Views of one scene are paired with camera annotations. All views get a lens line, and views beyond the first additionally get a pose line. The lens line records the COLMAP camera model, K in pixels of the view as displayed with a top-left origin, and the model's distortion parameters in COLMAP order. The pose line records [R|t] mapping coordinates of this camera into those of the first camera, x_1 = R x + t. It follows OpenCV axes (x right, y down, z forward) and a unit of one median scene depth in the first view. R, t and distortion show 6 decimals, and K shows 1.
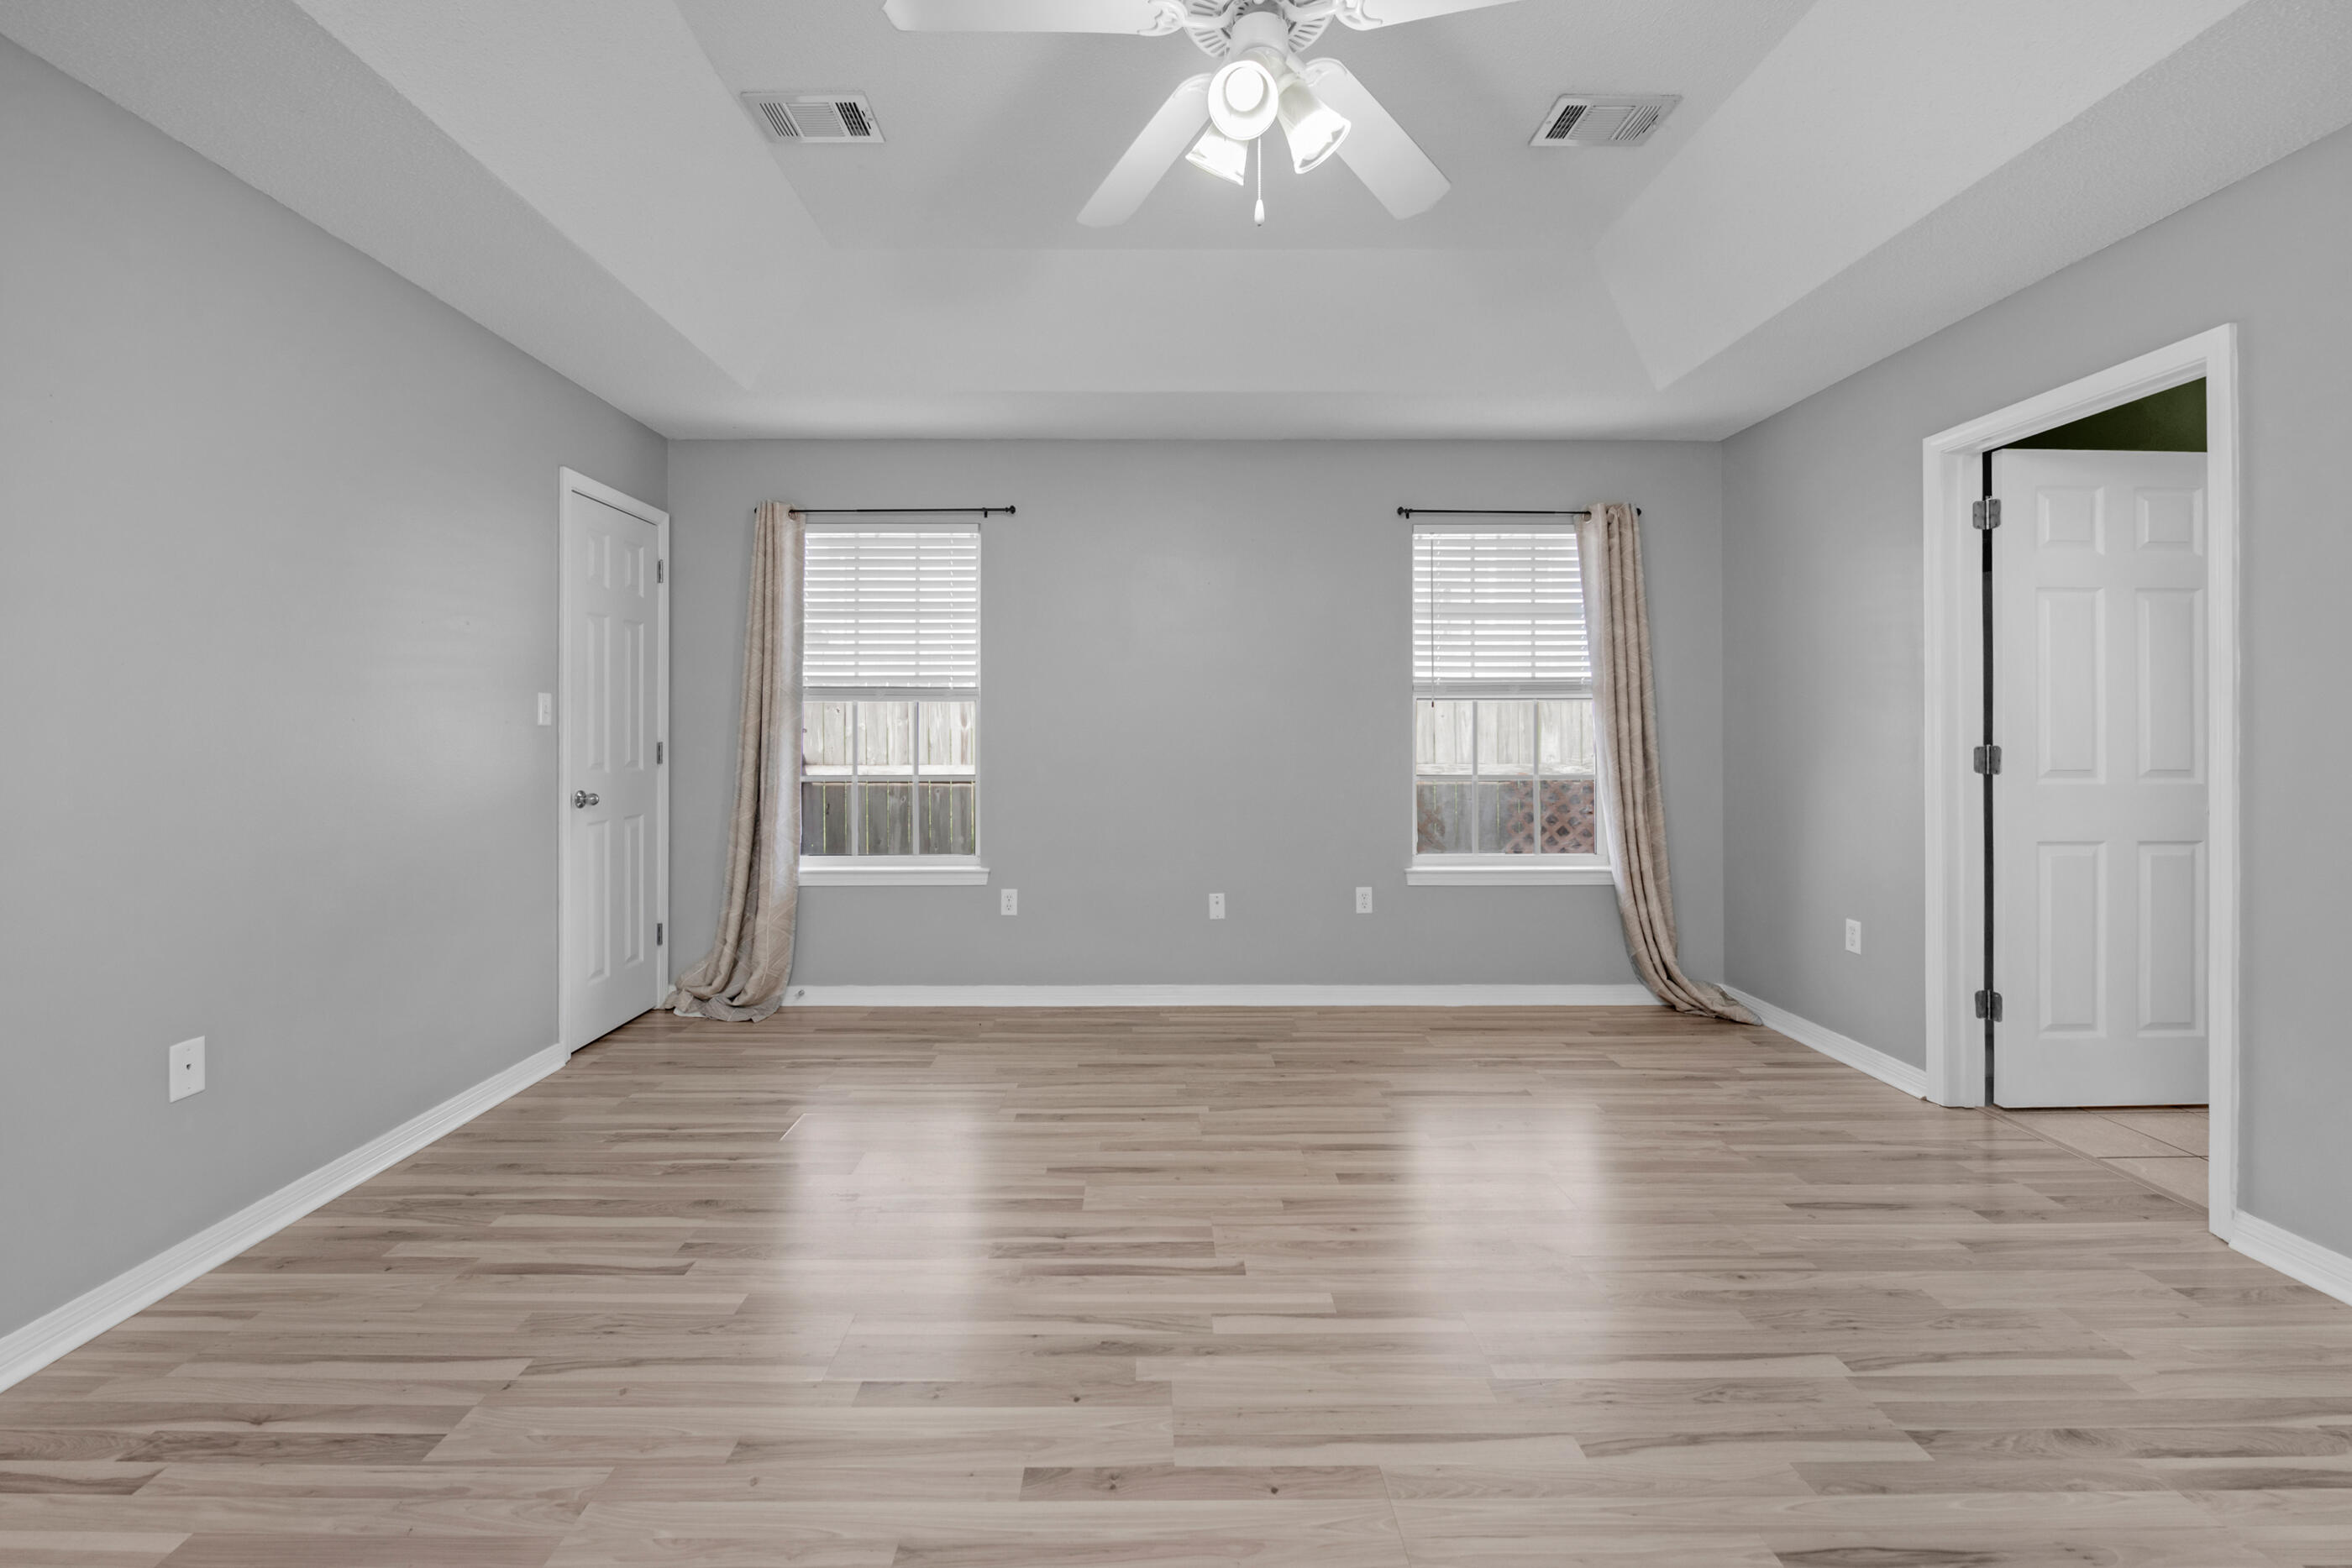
lens RADIAL K [[971.3, 0, 1149.1], [0, 971.3, 734.5], [0, 0, 1]] dist [0.002556, -0.005169]
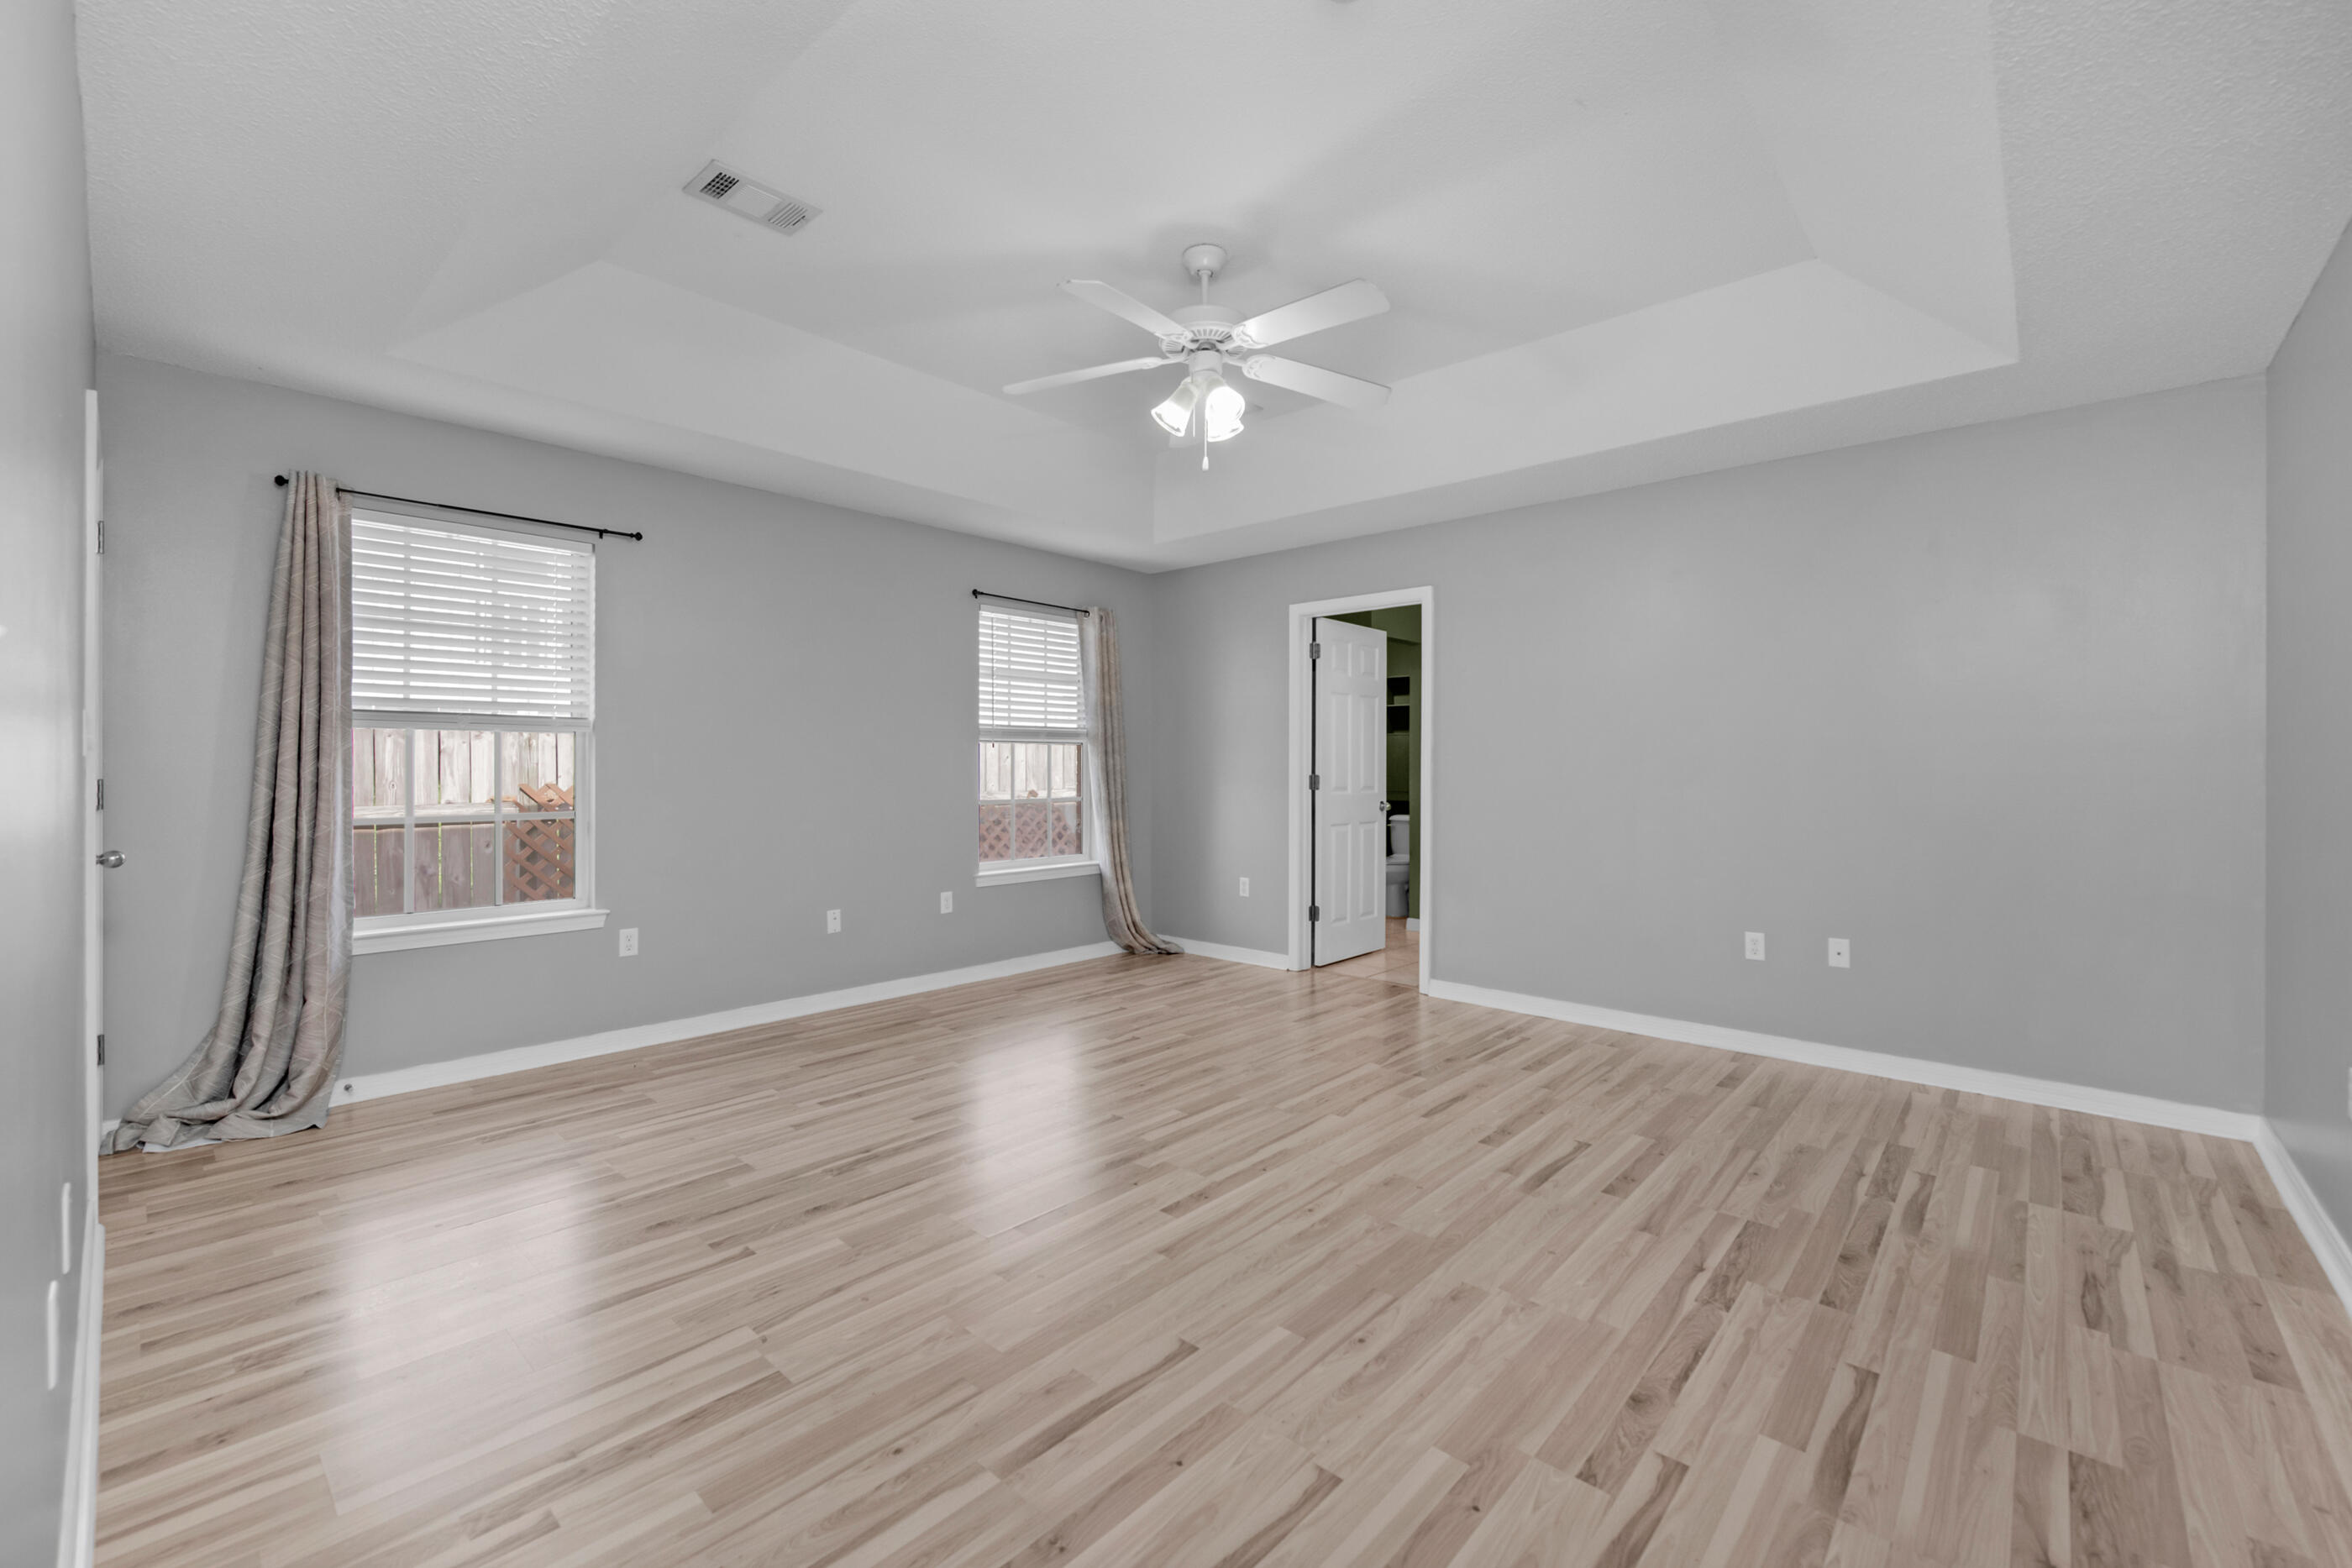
lens RADIAL K [[968.7, 0, 1171.8], [0, 968.7, 787.7], [0, 0, 1]] dist [-0.003477, -0.002672]
pose [[0.679698, -0.013922, 0.733360, -0.598024], [-0.000394, 0.999813, 0.019346, 0.000227], [-0.733492, -0.013439, 0.679566, -0.059570]]
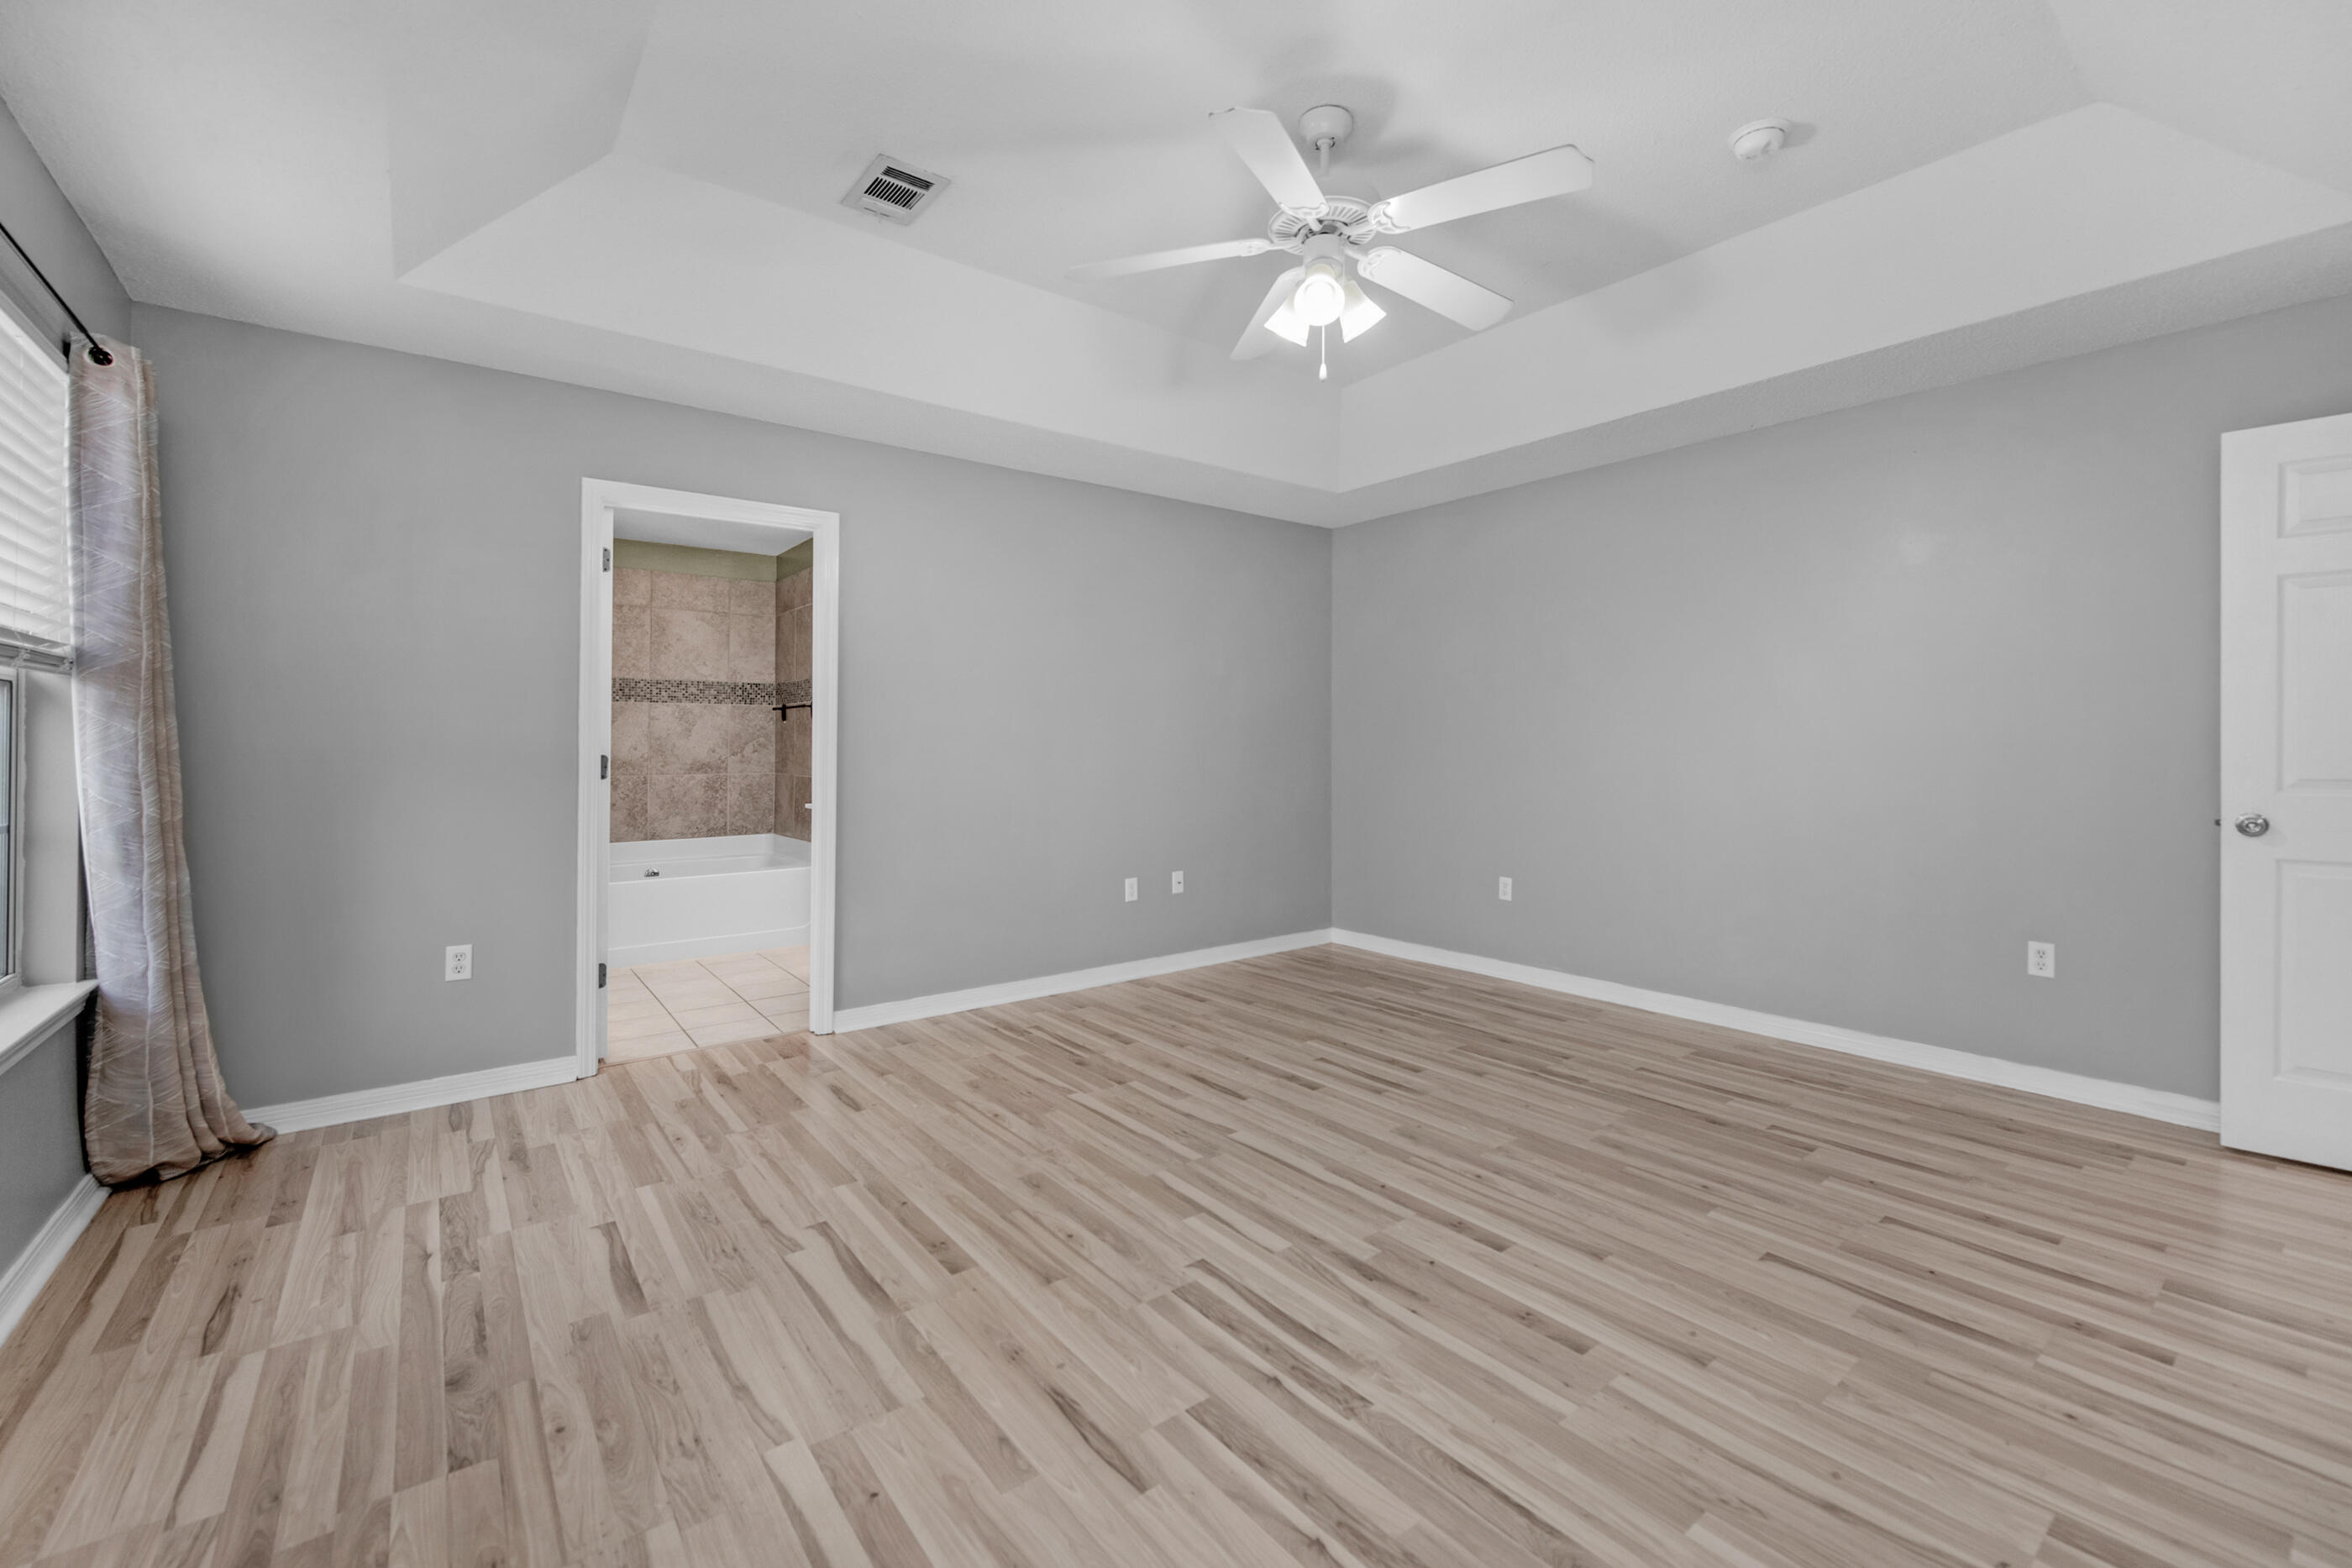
lens RADIAL K [[1001.6, 0, 1186.8], [0, 1001.6, 725.4], [0, 0, 1]] dist [-0.006245, -0.000880]
pose [[-0.624377, 0.015977, 0.780960, -0.456086], [0.004829, 0.999851, -0.016594, -0.000507], [-0.781108, -0.006590, -0.624361, 1.040678]]
